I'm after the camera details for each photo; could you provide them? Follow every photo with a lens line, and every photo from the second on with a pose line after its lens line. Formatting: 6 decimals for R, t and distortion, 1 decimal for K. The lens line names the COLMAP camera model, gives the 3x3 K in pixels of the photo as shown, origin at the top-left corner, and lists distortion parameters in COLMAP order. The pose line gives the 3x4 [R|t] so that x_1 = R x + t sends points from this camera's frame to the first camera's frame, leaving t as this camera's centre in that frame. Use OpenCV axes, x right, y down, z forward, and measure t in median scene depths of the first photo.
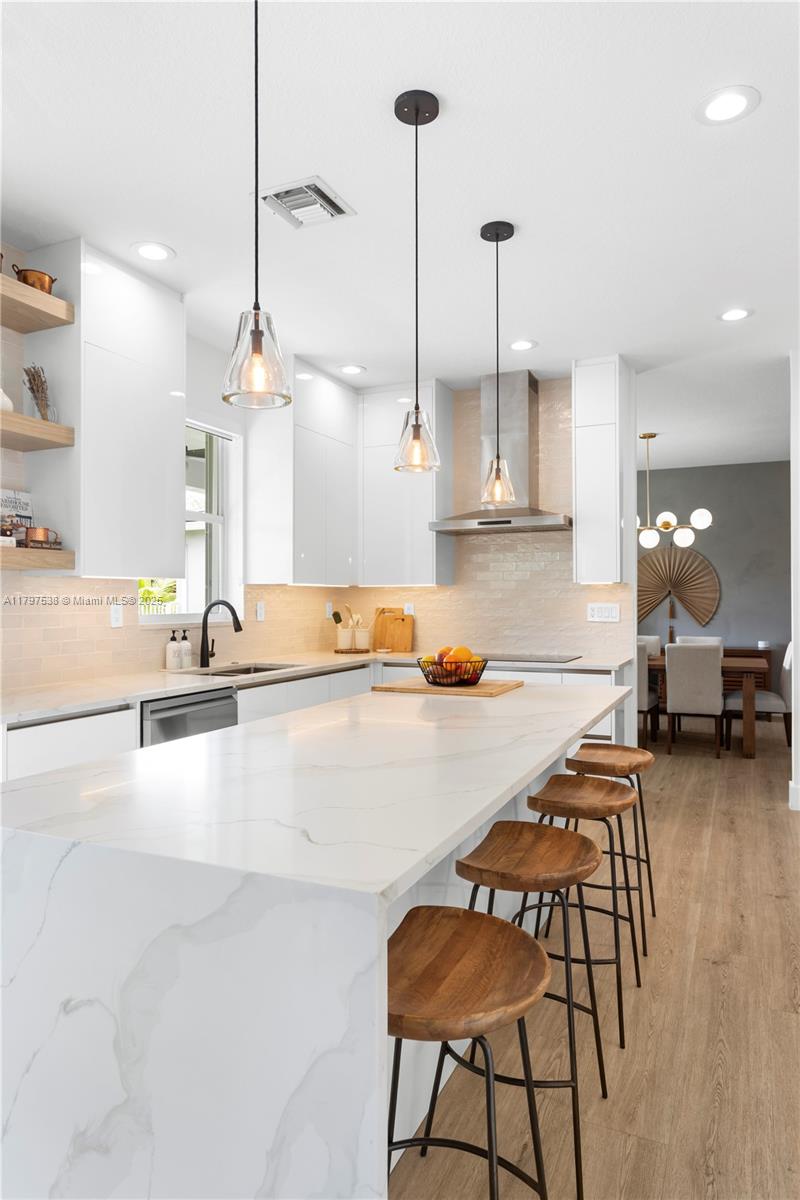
lens RADIAL K [[747.1, 0, 405.2], [0, 747.1, 592.9], [0, 0, 1]] dist [-0.008801, 0.002369]
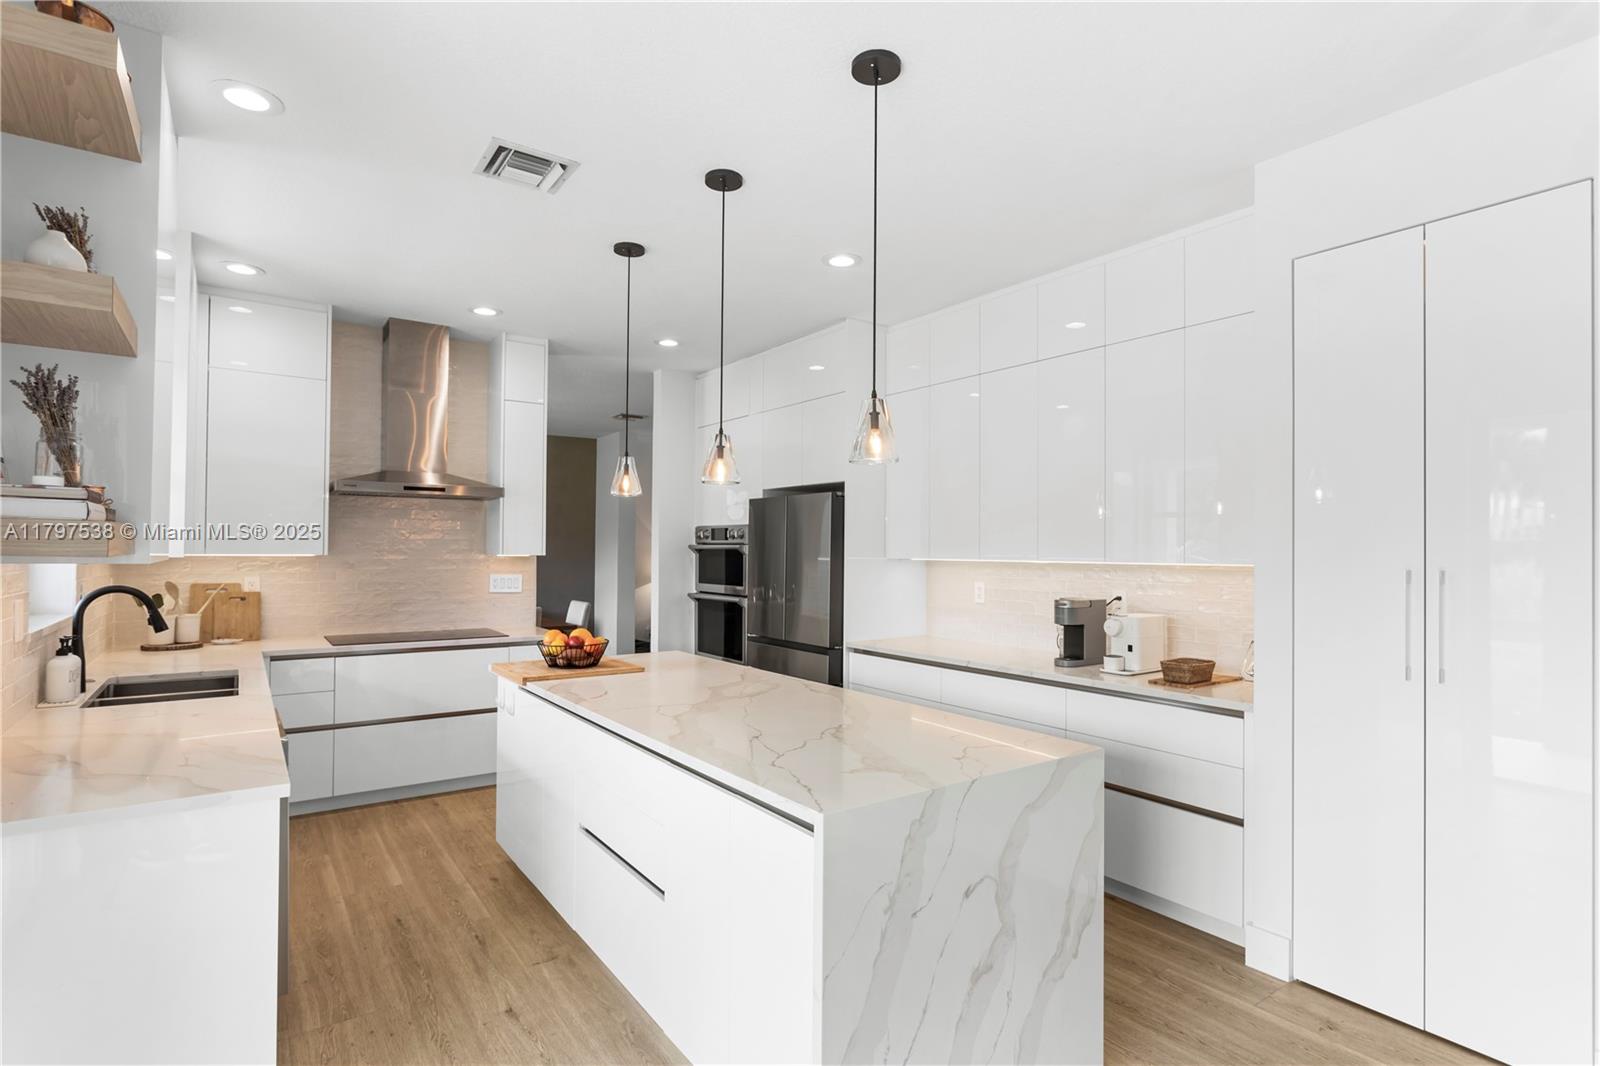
lens RADIAL K [[796.5, 0, 794.6], [0, 796.5, 541.1], [0, 0, 1]] dist [-0.009546, 0.002252]
pose [[0.509283, 0.015498, 0.860460, -0.497599], [-0.018173, 0.999809, -0.007252, -0.032590], [-0.860407, -0.011944, 0.509467, 0.122084]]
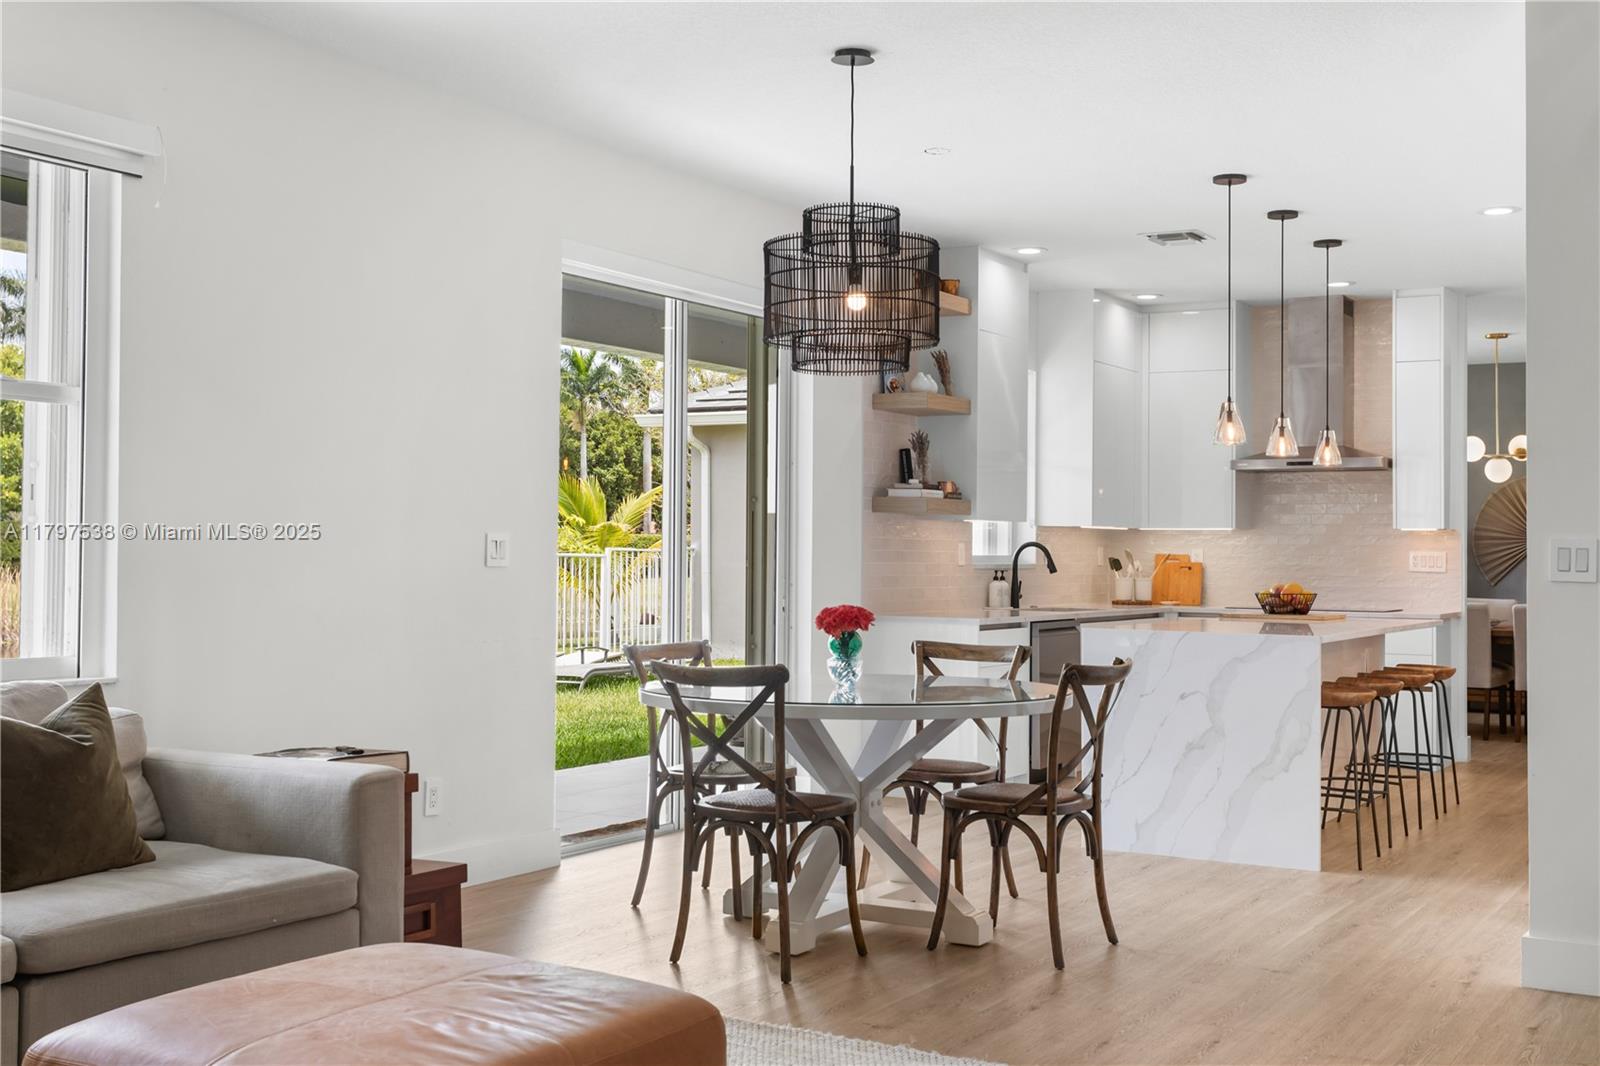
lens RADIAL K [[1738.6, 0, 797.9], [0, 1738.6, 496.2], [0, 0, 1]] dist [0.058143, -0.151705]
pose [[0.993515, 0.009408, -0.113315, -0.272145], [-0.011953, 0.999691, -0.021802, 0.002301], [0.113075, 0.023015, 0.993320, -1.279292]]
